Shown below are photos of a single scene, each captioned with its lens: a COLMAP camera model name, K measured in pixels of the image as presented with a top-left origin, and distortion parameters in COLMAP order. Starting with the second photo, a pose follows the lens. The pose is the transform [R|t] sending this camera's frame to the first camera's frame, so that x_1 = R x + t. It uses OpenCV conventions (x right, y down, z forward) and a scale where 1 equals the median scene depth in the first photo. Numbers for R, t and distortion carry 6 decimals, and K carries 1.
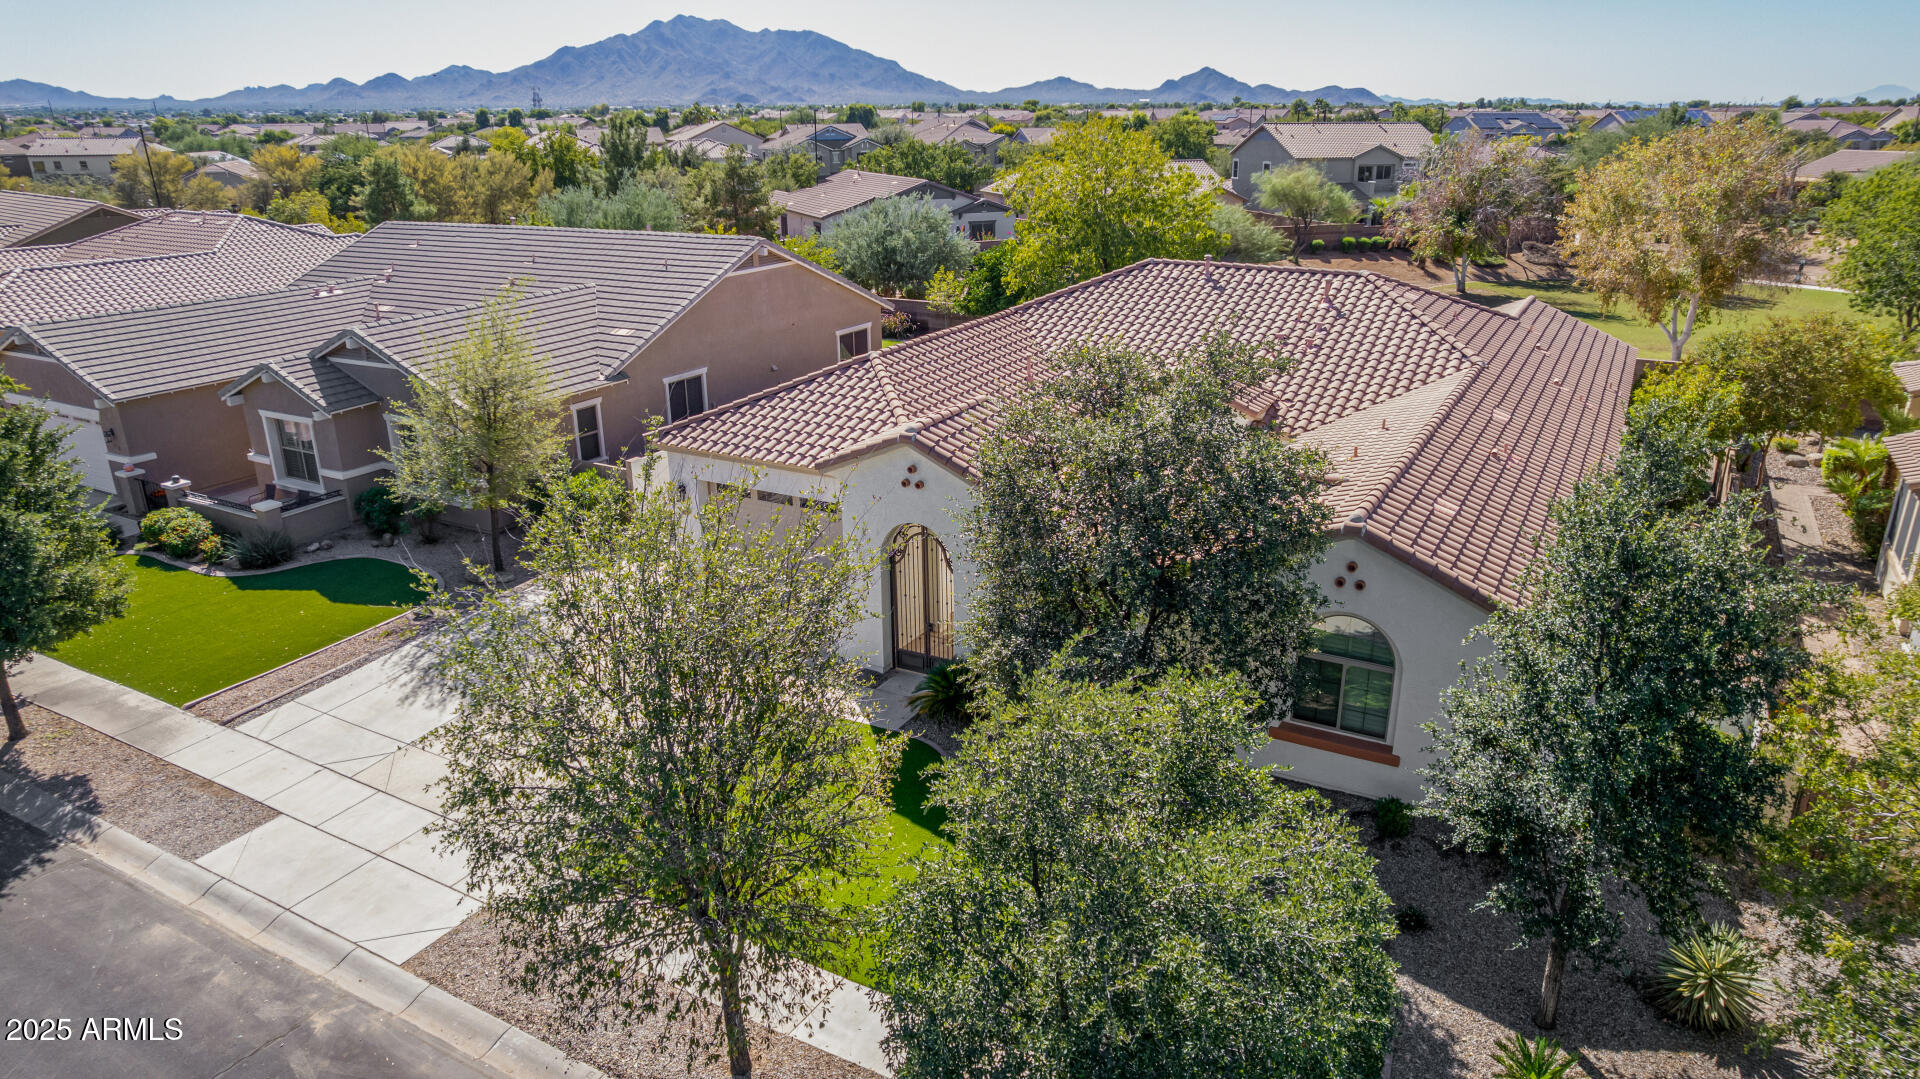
lens RADIAL K [[1233.8, 0, 960.0], [0, 1233.8, 539.5], [0, 0, 1]] dist [-0.066960, 0.060415]
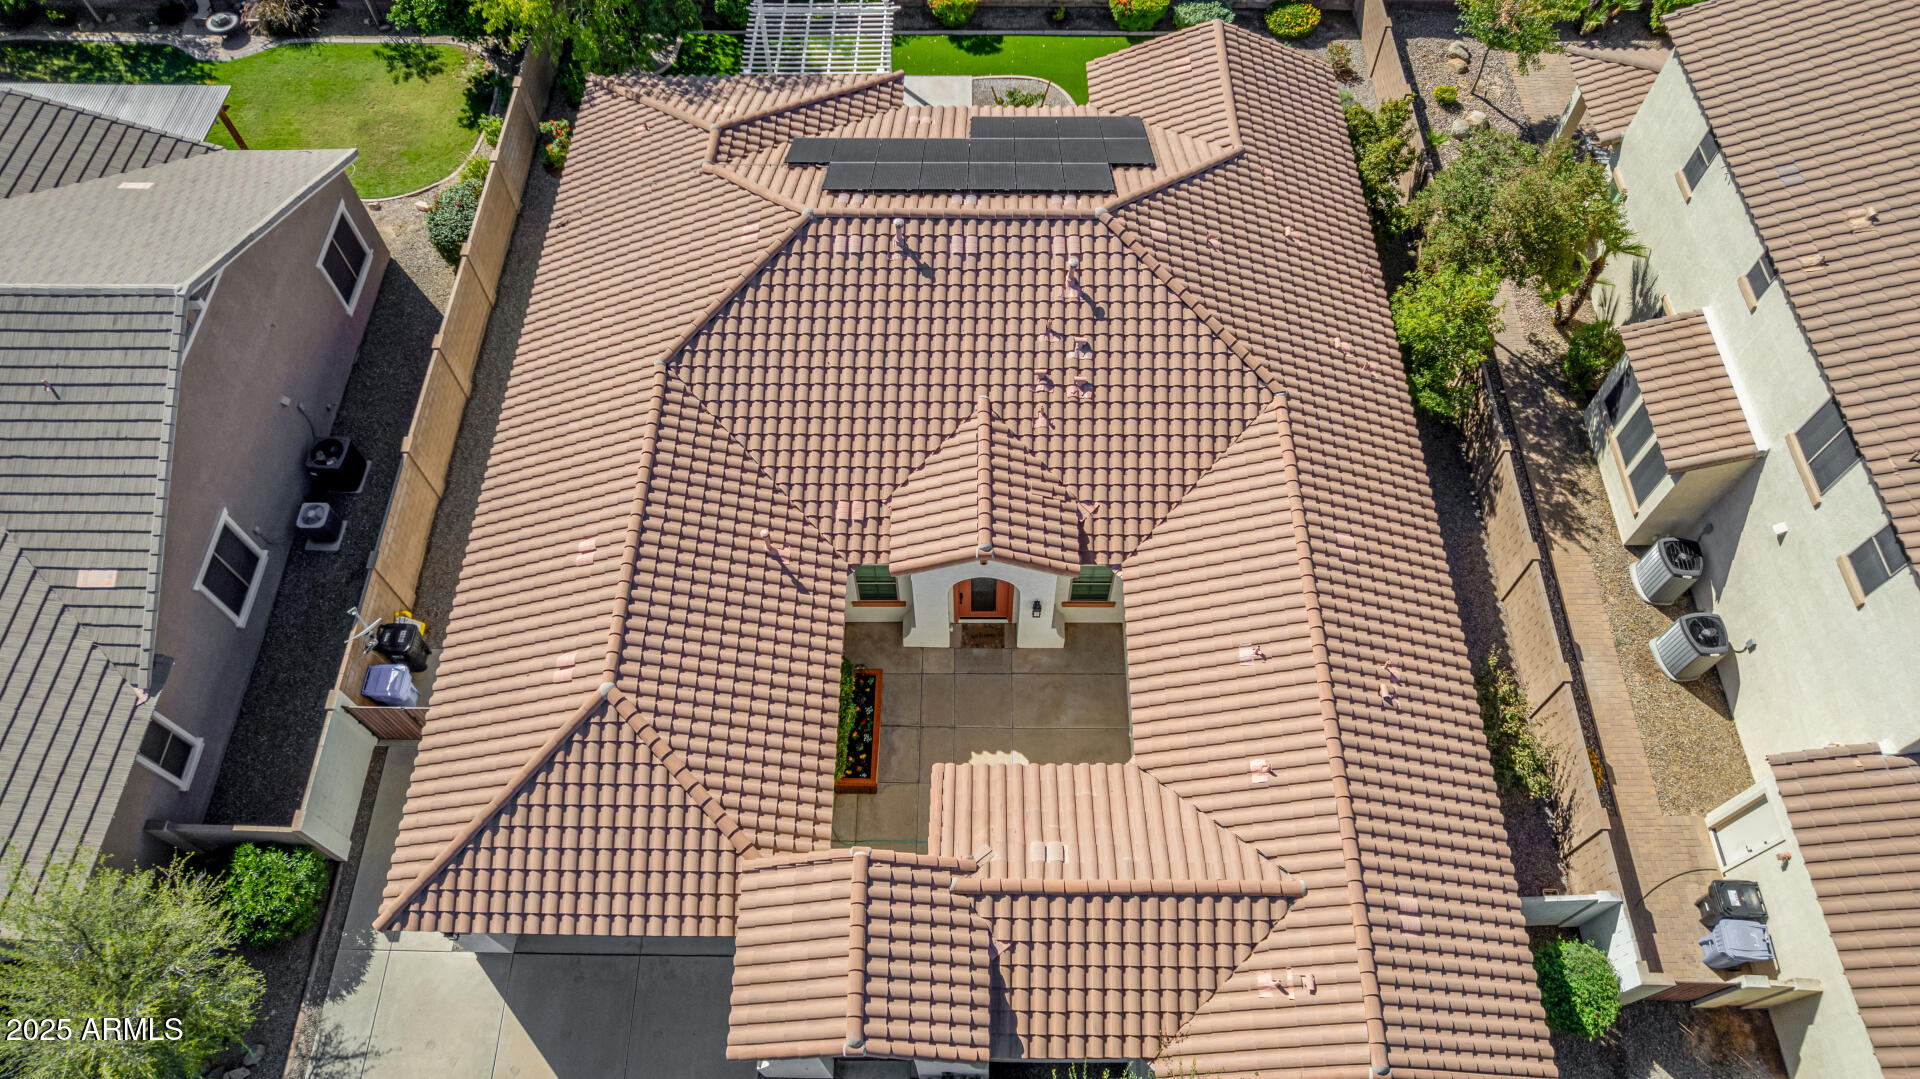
lens RADIAL K [[1233.8, 0, 960.0], [0, 1233.8, 539.5], [0, 0, 1]] dist [-0.066960, 0.060415]
pose [[0.874215, -0.417129, 0.248496, -0.028221], [0.166363, 0.738151, 0.653802, -0.610153], [-0.456148, -0.530223, 0.714698, 0.389025]]
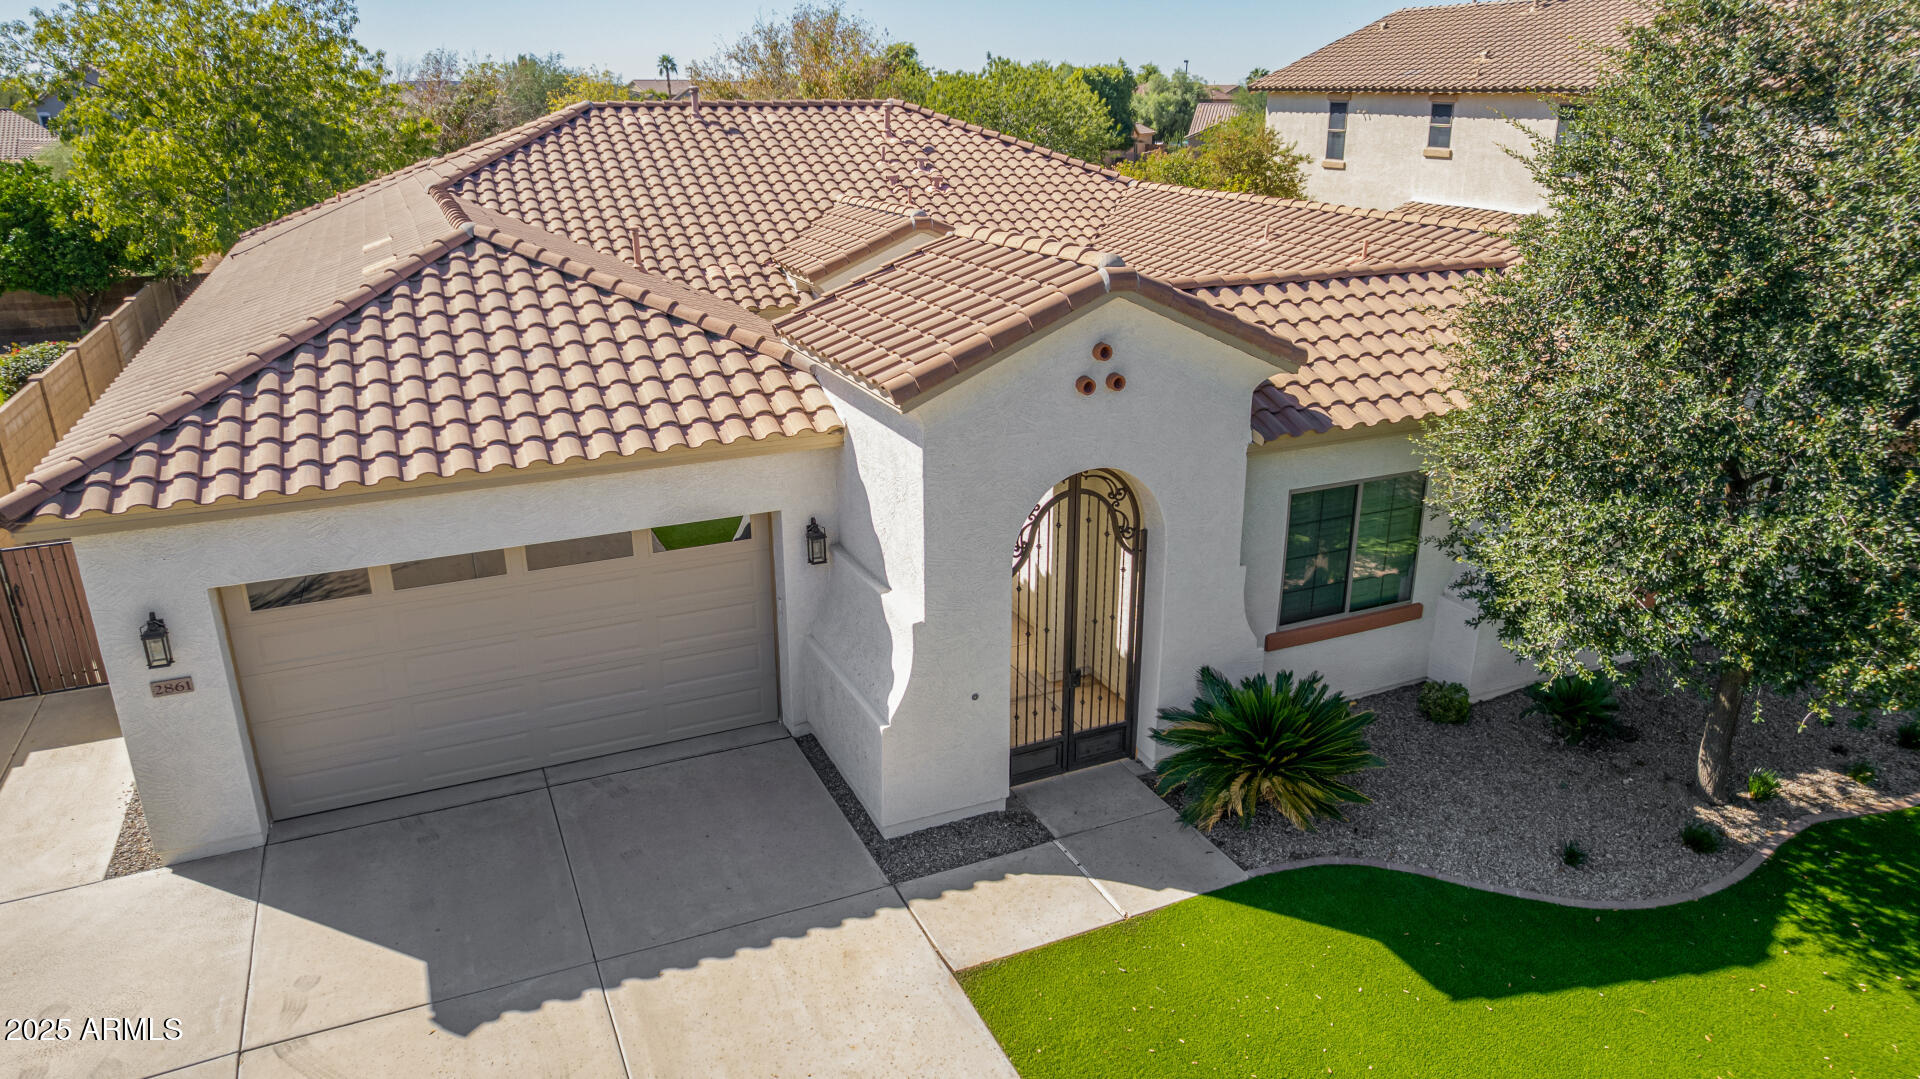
lens RADIAL K [[1258.6, 0, 960.0], [0, 1258.6, 539.5], [0, 0, 1]] dist [-0.073493, 0.070219]
pose [[0.586365, -0.261487, 0.766681, -0.322907], [0.265207, 0.956273, 0.123317, -0.043788], [-0.765403, 0.131021, 0.630073, 0.532921]]
